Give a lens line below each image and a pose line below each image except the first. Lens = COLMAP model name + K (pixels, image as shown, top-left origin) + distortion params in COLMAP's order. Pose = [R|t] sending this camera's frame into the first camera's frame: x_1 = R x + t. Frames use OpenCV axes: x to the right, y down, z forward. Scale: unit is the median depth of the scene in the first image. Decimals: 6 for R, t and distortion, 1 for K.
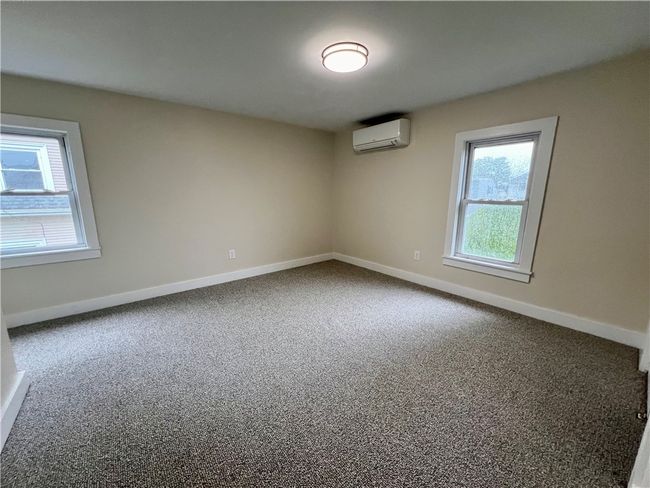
lens RADIAL K [[260.2, 0, 324.2], [0, 260.2, 246.7], [0, 0, 1]] dist [-0.003160, -0.000590]
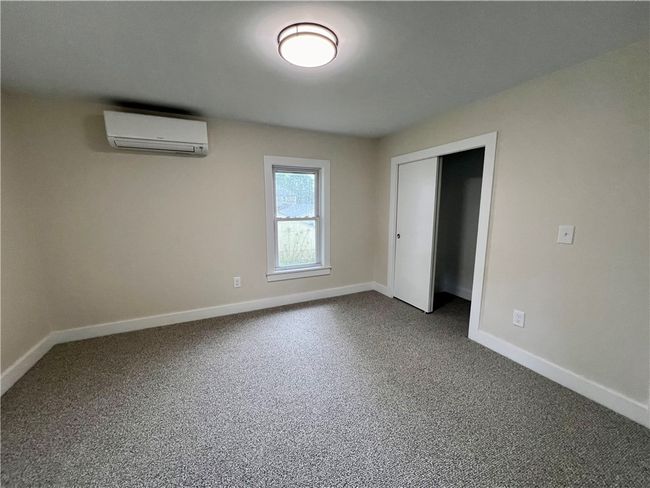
lens RADIAL K [[260.2, 0, 325.1], [0, 260.2, 242.1], [0, 0, 1]] dist [-0.003160, -0.000590]
pose [[0.238944, -0.135616, 0.961517, -0.488949], [0.202875, 0.975319, 0.087147, -0.139957], [-0.949604, 0.174245, 0.260560, 0.561829]]
